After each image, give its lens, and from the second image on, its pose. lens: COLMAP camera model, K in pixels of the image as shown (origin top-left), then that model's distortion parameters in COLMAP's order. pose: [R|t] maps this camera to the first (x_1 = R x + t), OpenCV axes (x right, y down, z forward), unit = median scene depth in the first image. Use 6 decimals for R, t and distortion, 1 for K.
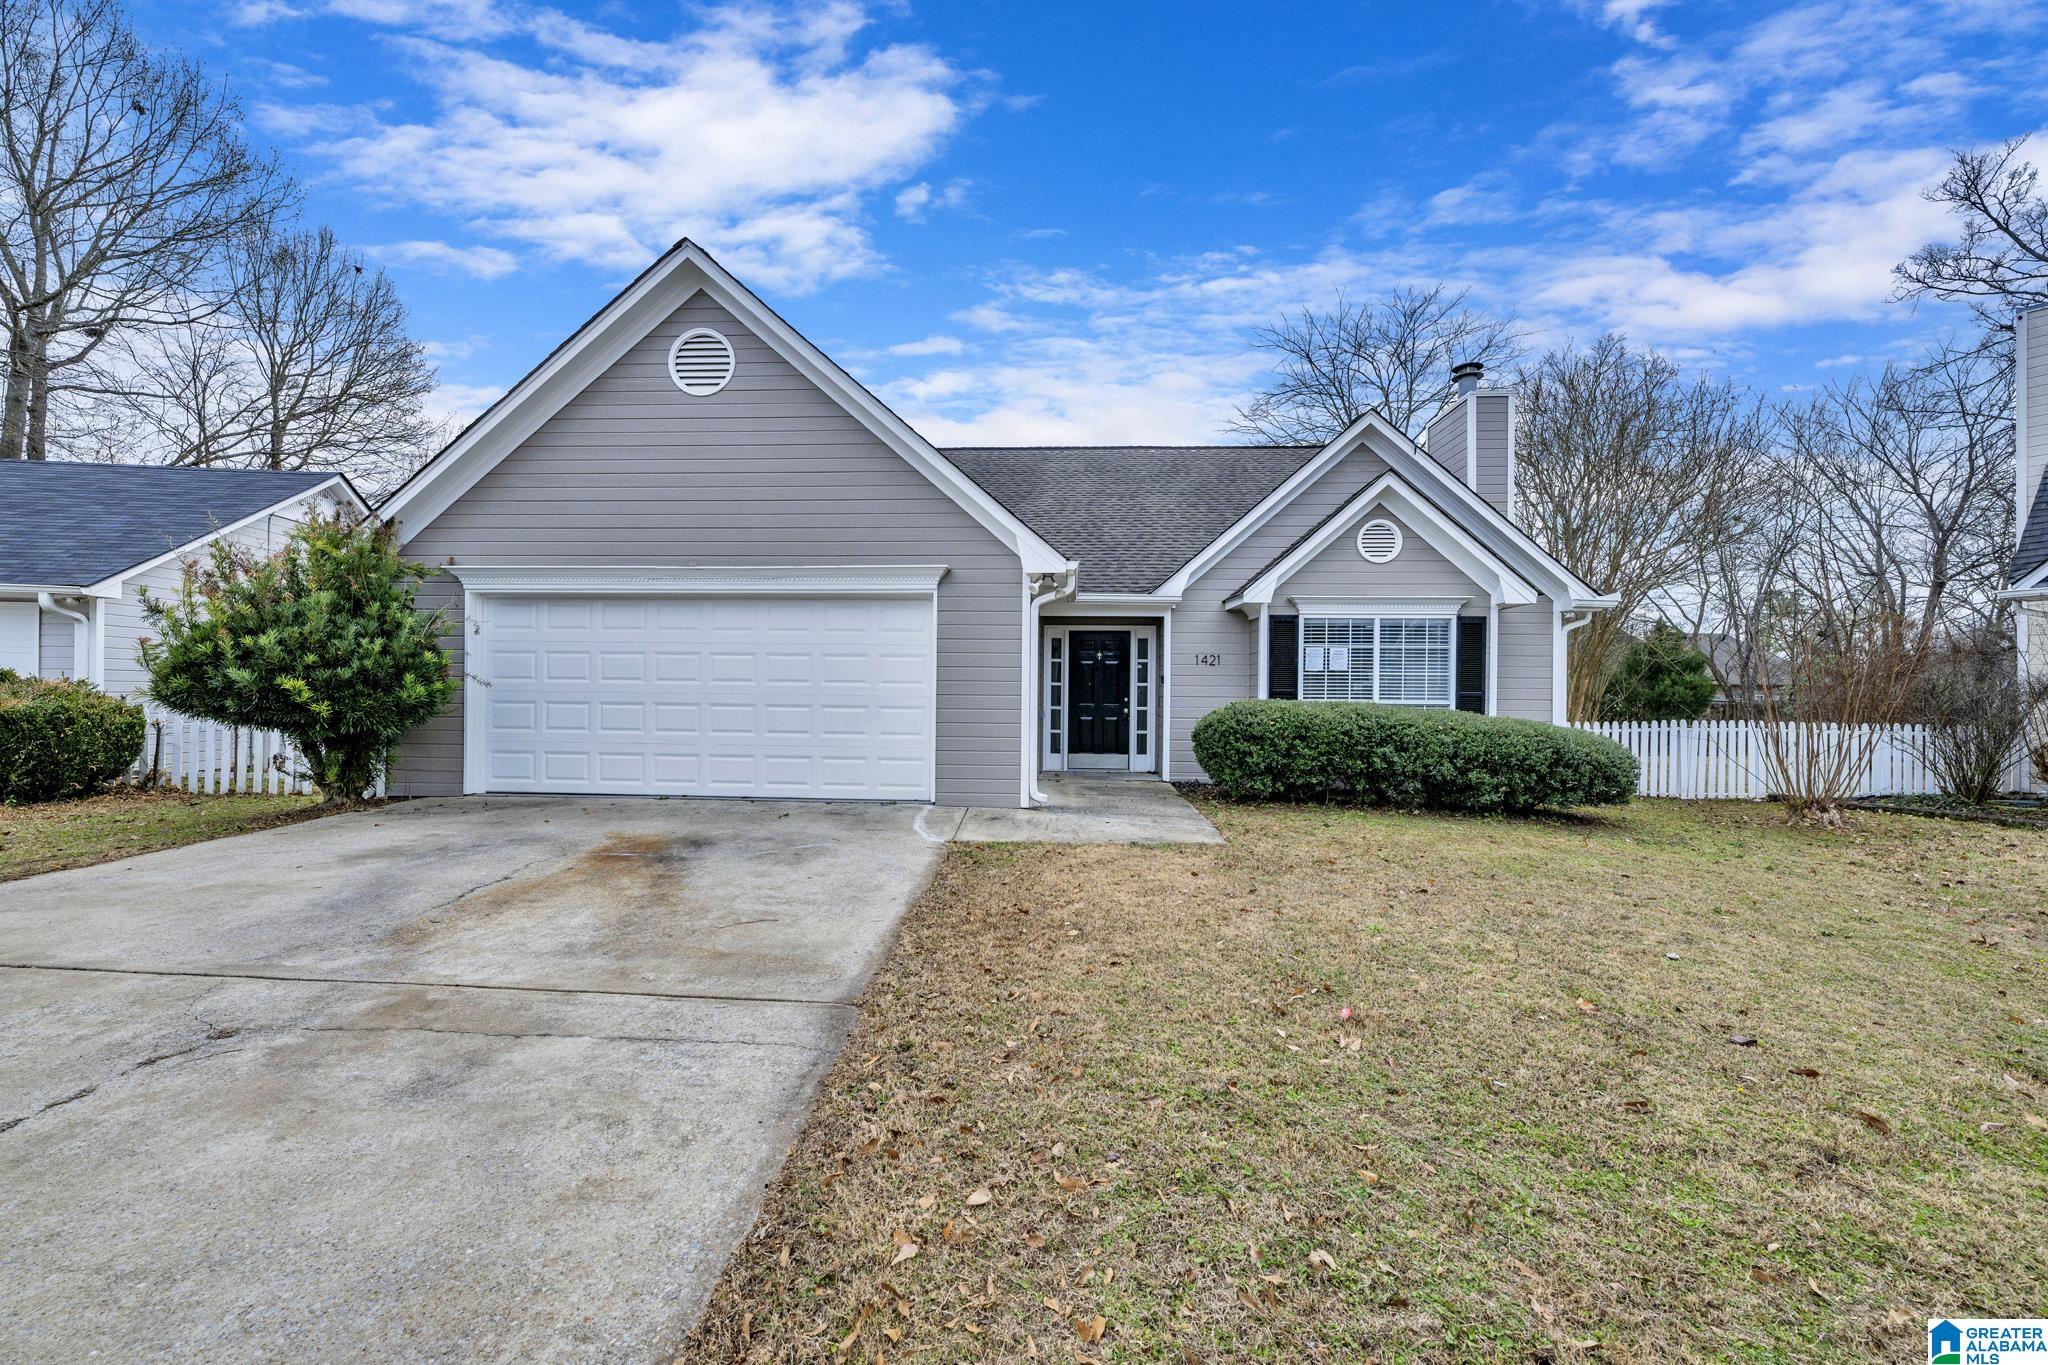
lens RADIAL K [[828.2, 0, 1024.5], [0, 828.2, 684.7], [0, 0, 1]] dist [-0.008334, -0.000157]
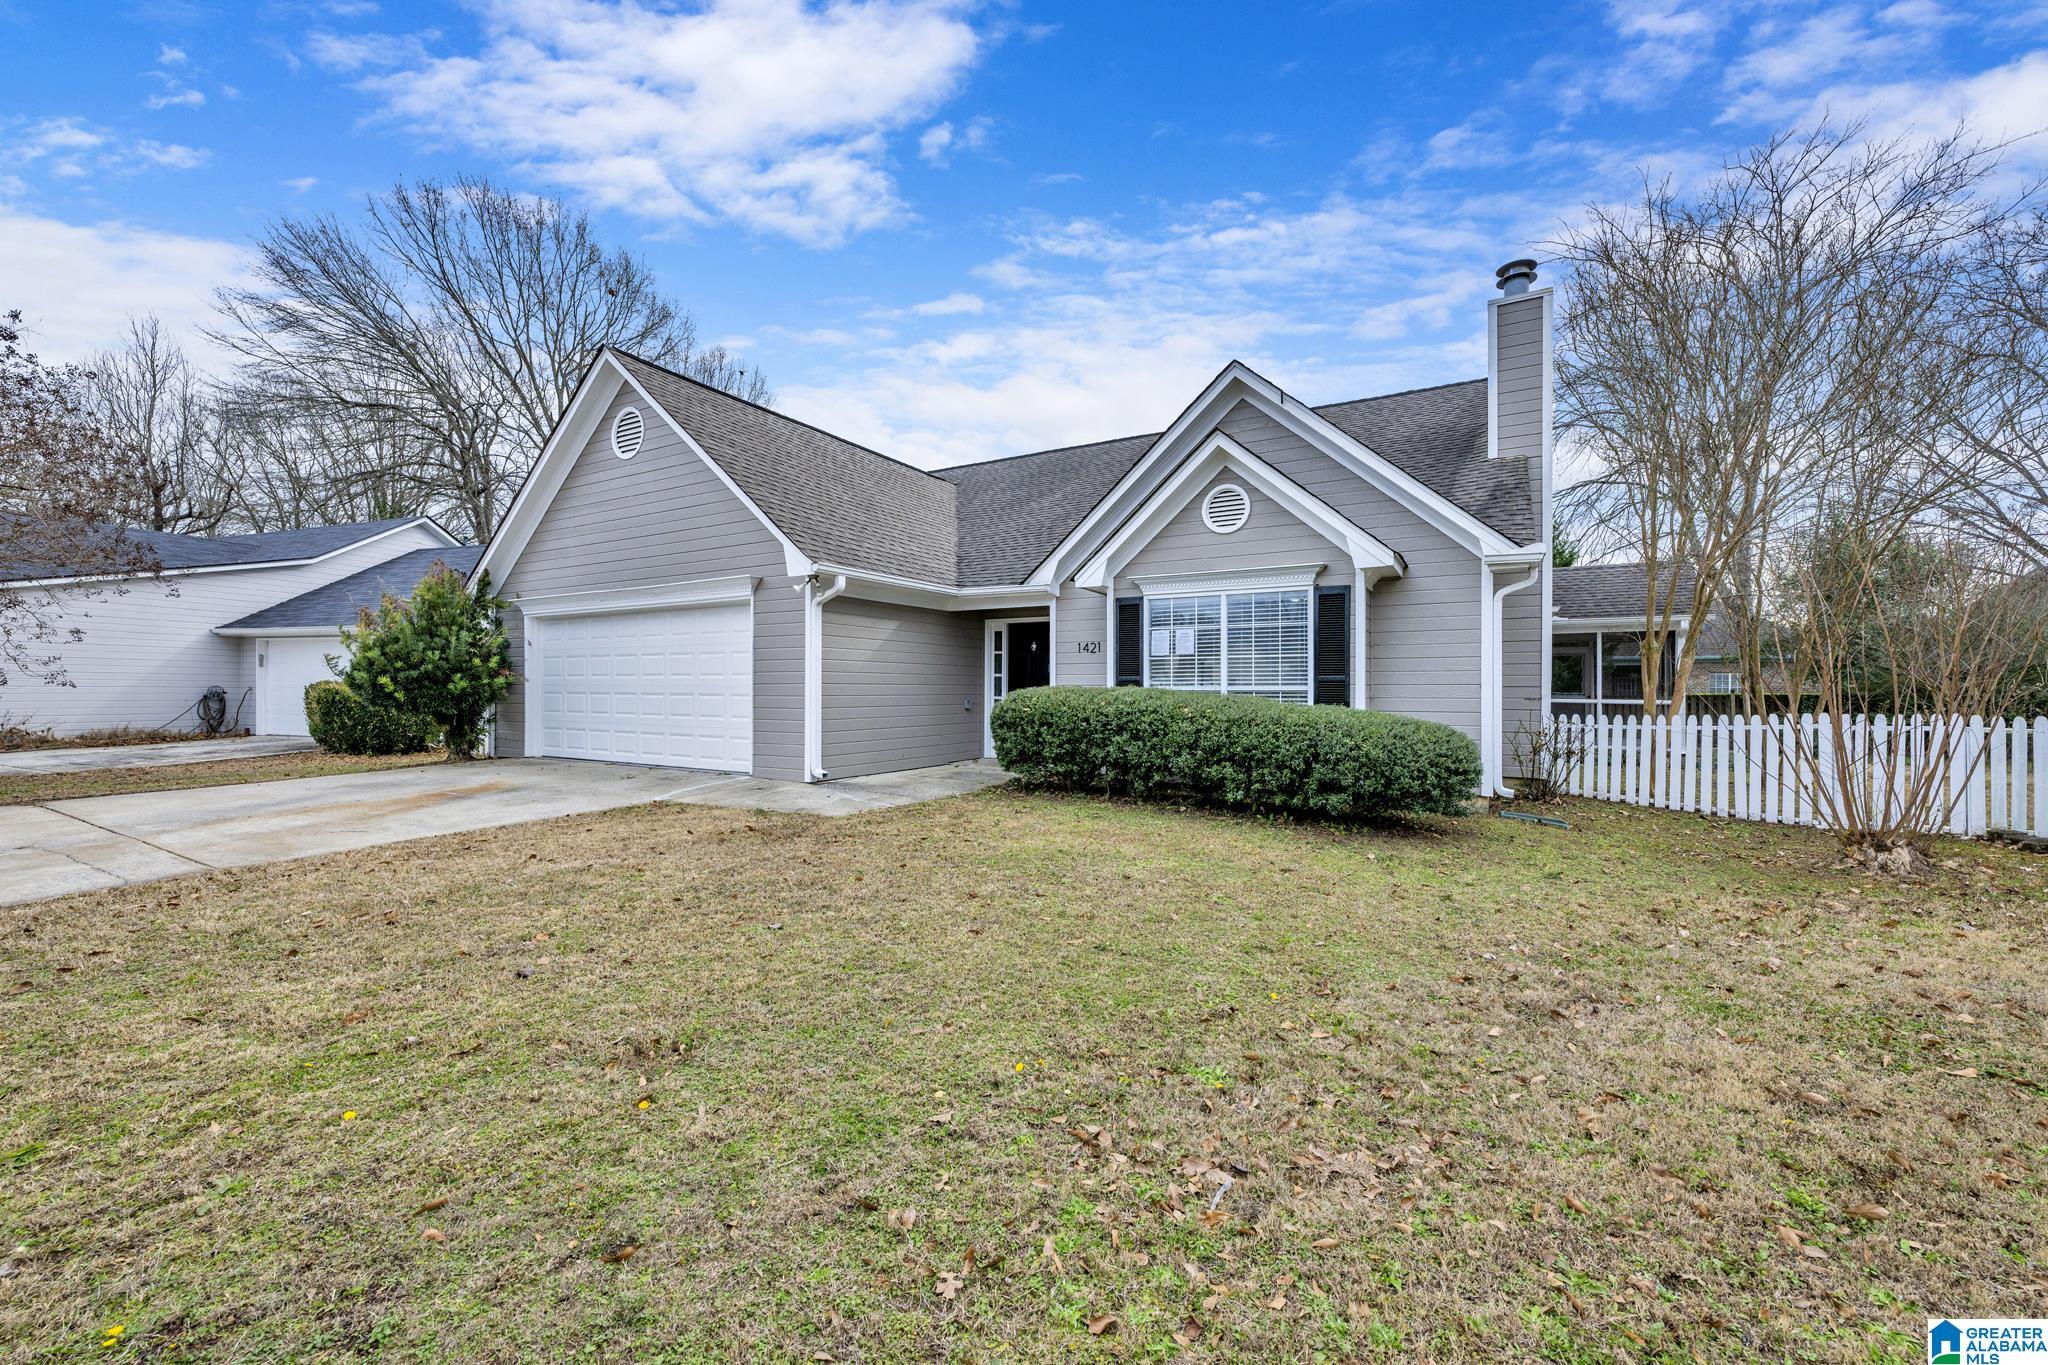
lens RADIAL K [[828.2, 0, 1028.4], [0, 828.2, 688.0], [0, 0, 1]] dist [-0.008334, -0.000157]
pose [[0.885907, -0.008919, -0.463777, 0.902365], [0.010531, 0.999944, 0.000886, 0.023626], [0.463743, -0.005669, 0.885951, 0.146638]]
